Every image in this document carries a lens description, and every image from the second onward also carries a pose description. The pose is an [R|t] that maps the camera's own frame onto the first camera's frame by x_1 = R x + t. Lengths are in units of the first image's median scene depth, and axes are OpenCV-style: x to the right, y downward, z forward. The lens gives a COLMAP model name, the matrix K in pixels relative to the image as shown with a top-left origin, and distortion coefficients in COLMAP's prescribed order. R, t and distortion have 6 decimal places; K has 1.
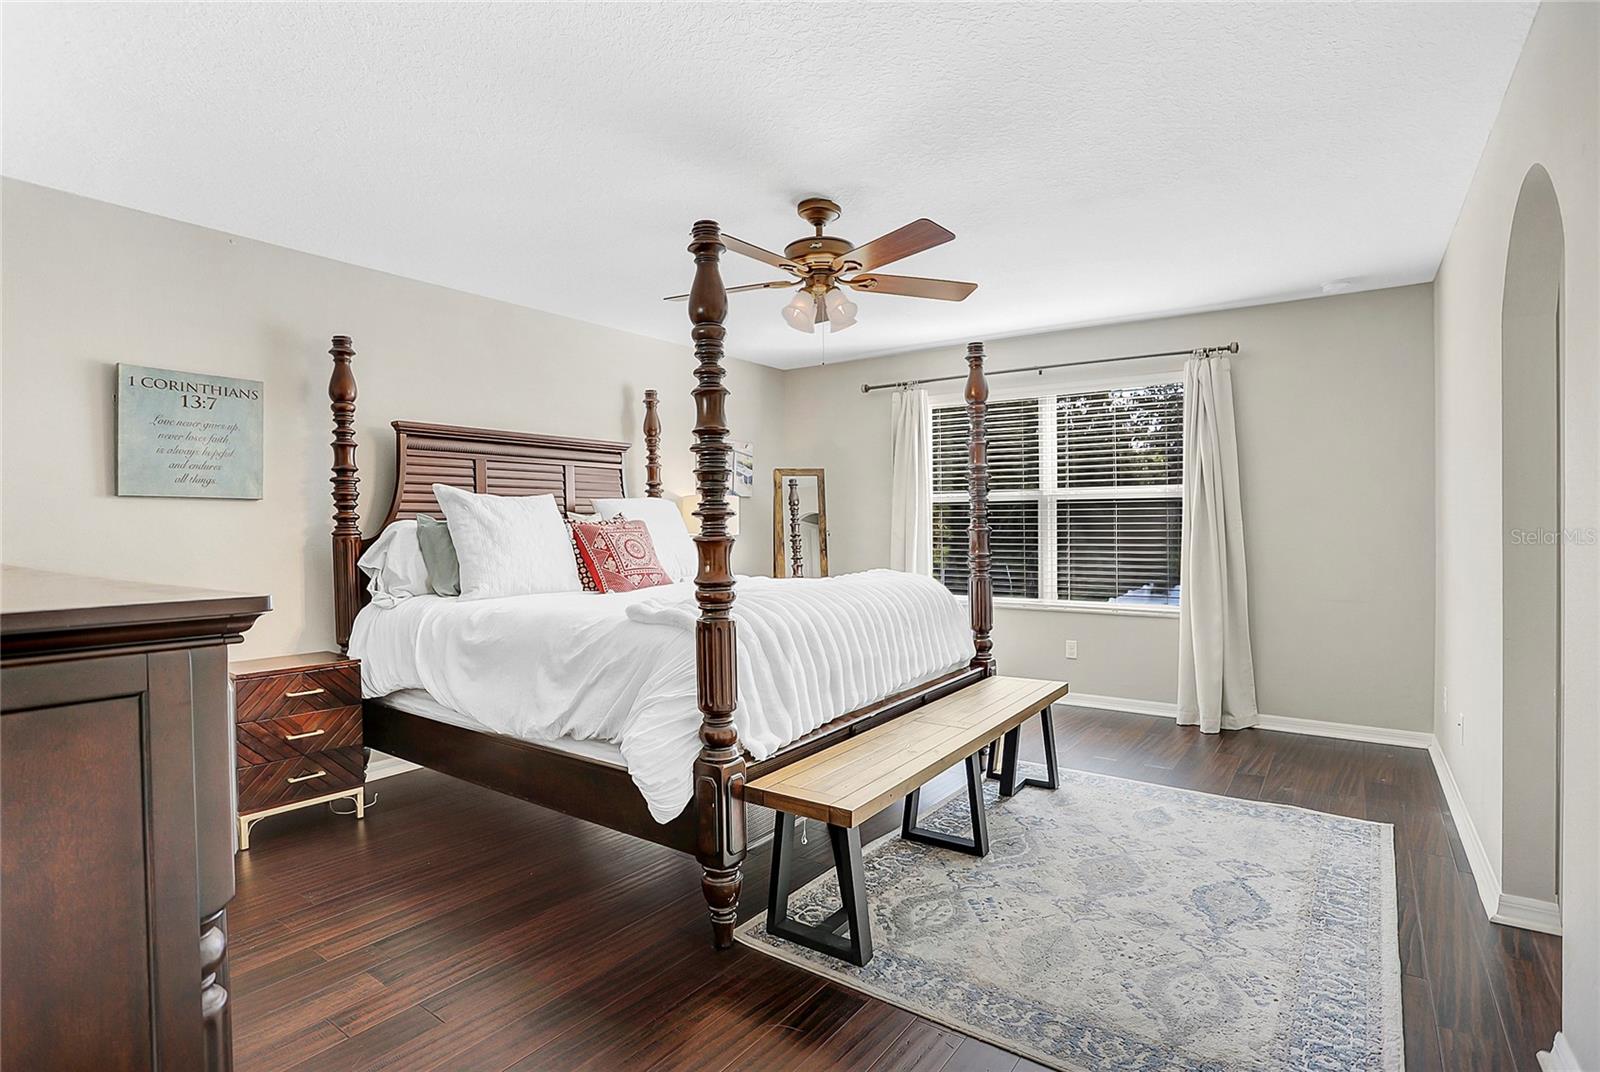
lens RADIAL K [[777.7, 0, 802.0], [0, 777.7, 529.4], [0, 0, 1]] dist [-0.064148, 0.026375]
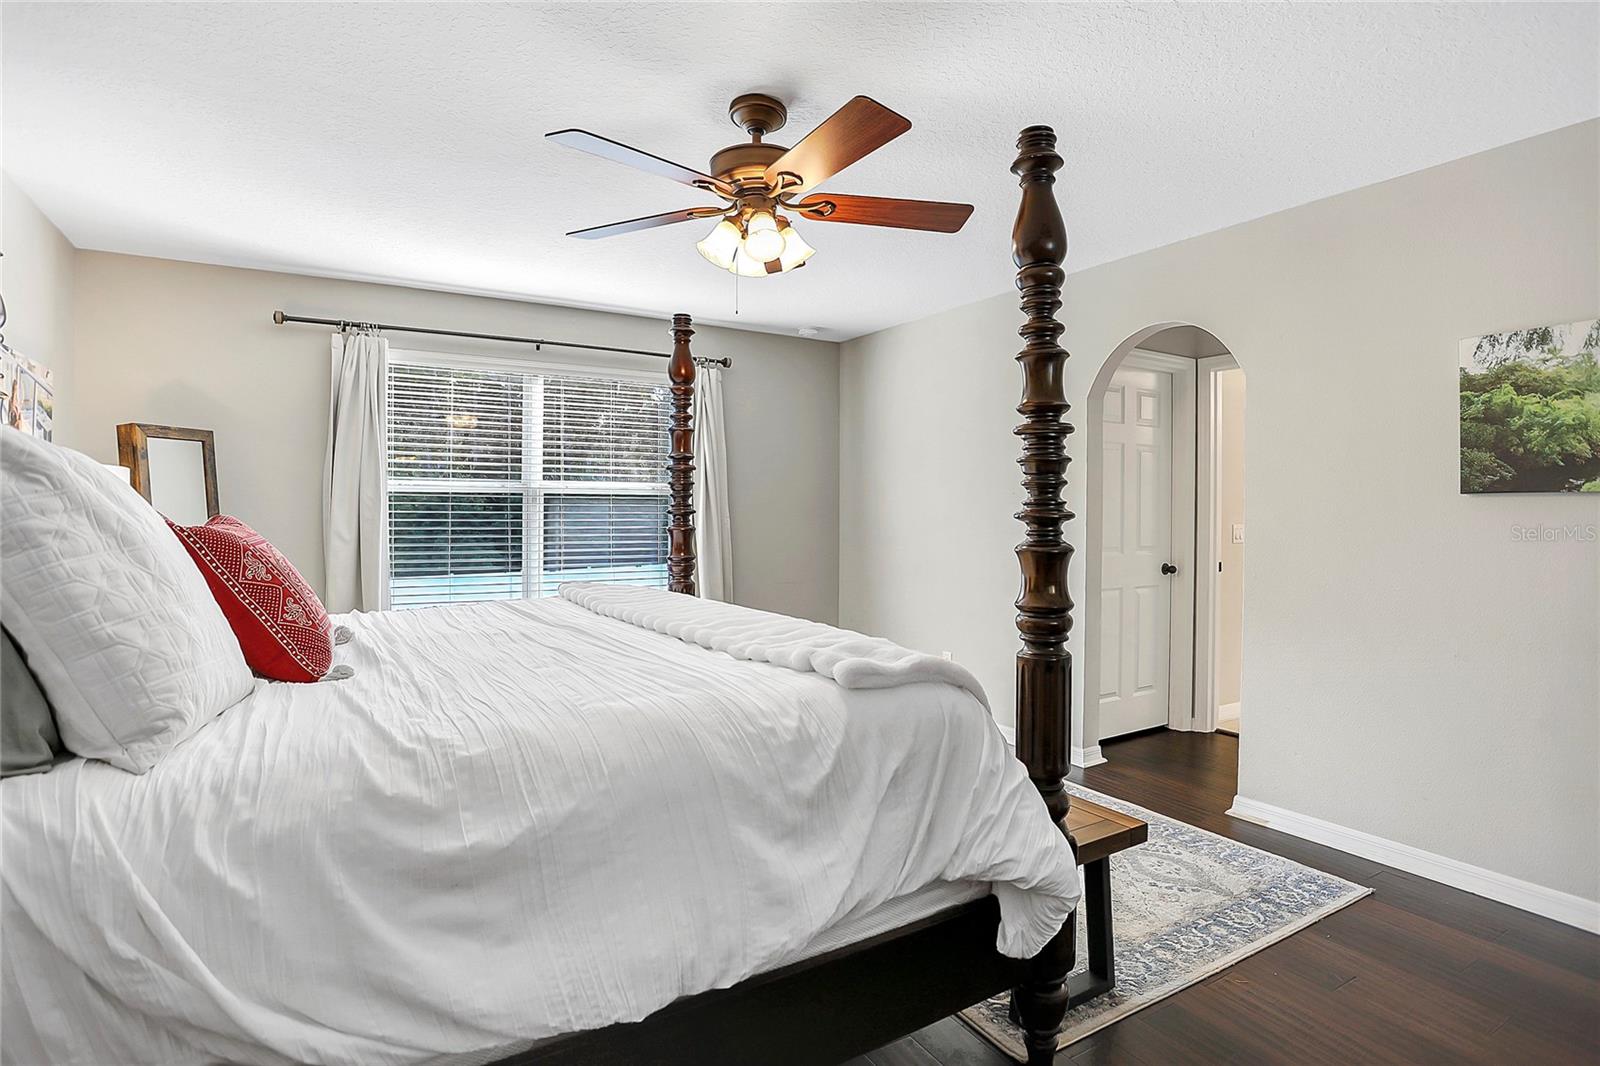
lens RADIAL K [[777.7, 0, 802.0], [0, 777.7, 526.4], [0, 0, 1]] dist [-0.064148, 0.026375]
pose [[0.424851, -0.007762, 0.905230, -0.585740], [0.003995, 0.999970, 0.006699, -0.008866], [-0.905255, 0.000770, 0.424869, 0.589284]]
